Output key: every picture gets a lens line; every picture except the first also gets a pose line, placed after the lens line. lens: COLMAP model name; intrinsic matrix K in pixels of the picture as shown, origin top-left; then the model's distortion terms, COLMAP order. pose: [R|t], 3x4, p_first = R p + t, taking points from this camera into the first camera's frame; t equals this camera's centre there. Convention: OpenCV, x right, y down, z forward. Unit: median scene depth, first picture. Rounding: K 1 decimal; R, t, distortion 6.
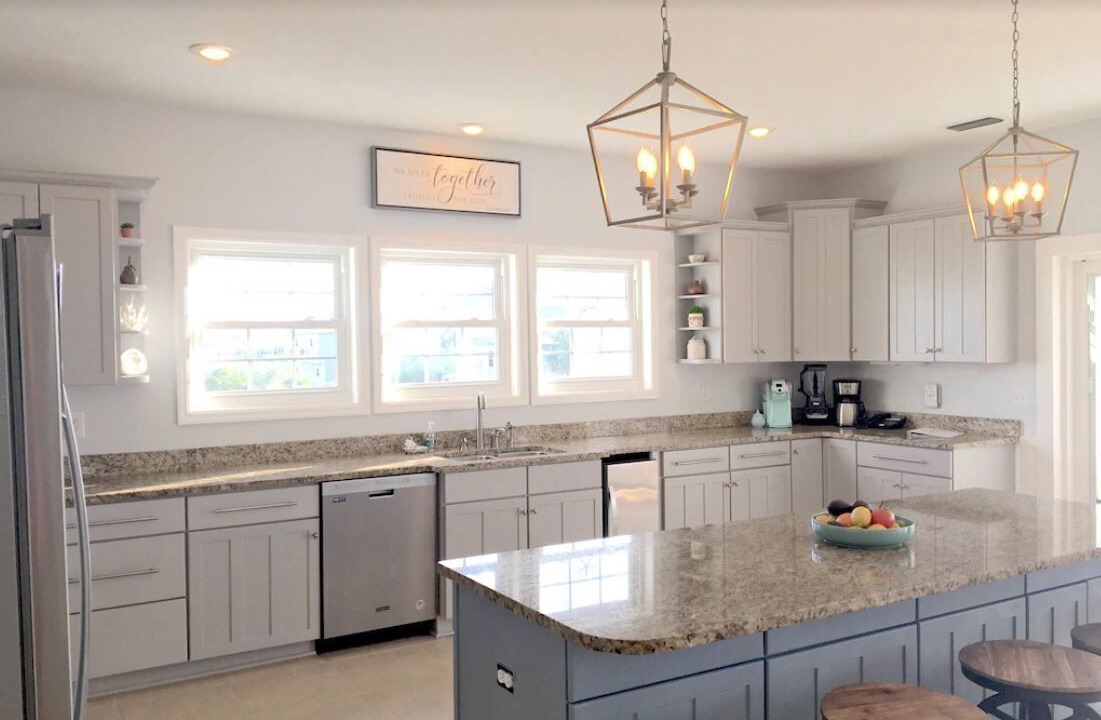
lens RADIAL K [[930.0, 0, 554.8], [0, 930.0, 357.5], [0, 0, 1]] dist [0.066962, -0.069667]
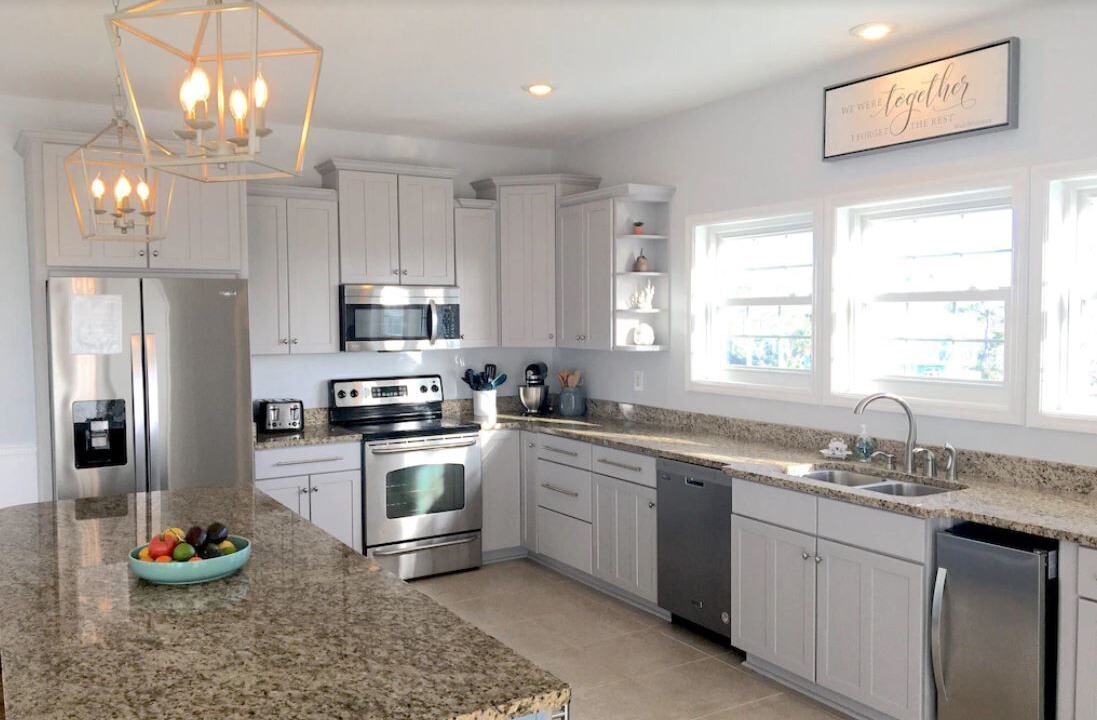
lens RADIAL K [[926.6, 0, 546.5], [0, 926.6, 361.6], [0, 0, 1]] dist [0.066962, -0.069667]
pose [[0.008456, 0.067636, -0.997674, 0.659907], [-0.009845, 0.997667, 0.067552, -0.034574], [0.999916, 0.009251, 0.009102, 0.743054]]
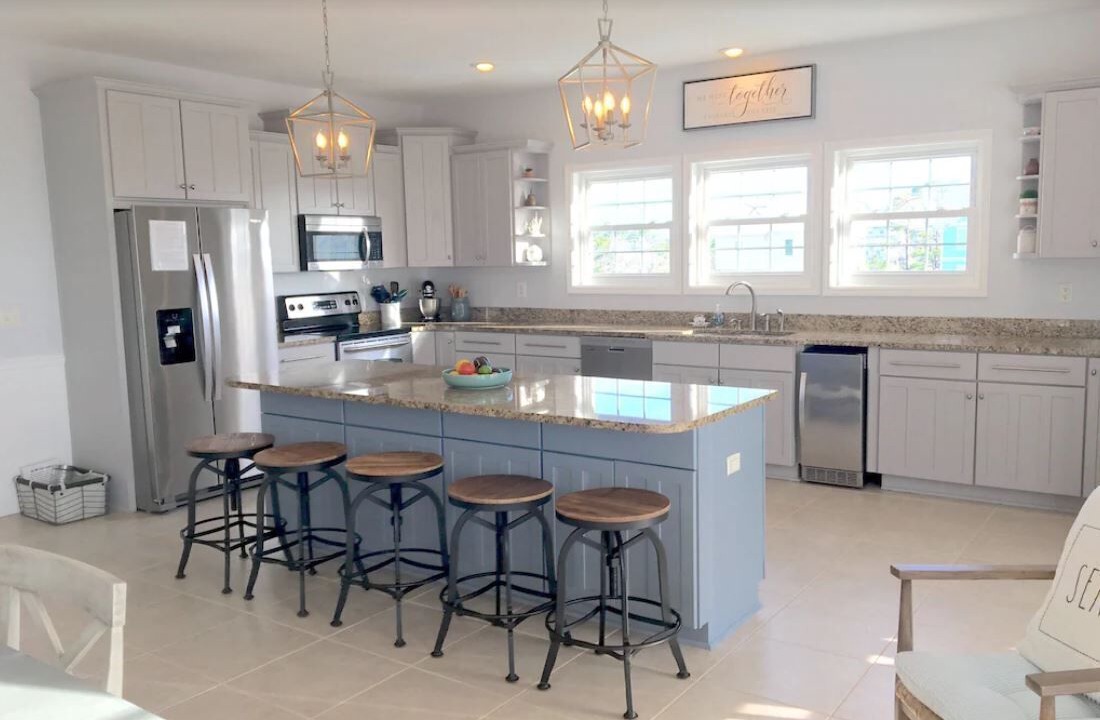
lens RADIAL K [[929.1, 0, 540.6], [0, 929.1, 358.3], [0, 0, 1]] dist [0.066962, -0.069667]
pose [[0.400898, 0.111495, -0.909313, 0.916945], [0.000049, 0.992564, 0.121725, -0.008979], [0.916123, -0.048844, 0.397911, 0.301933]]
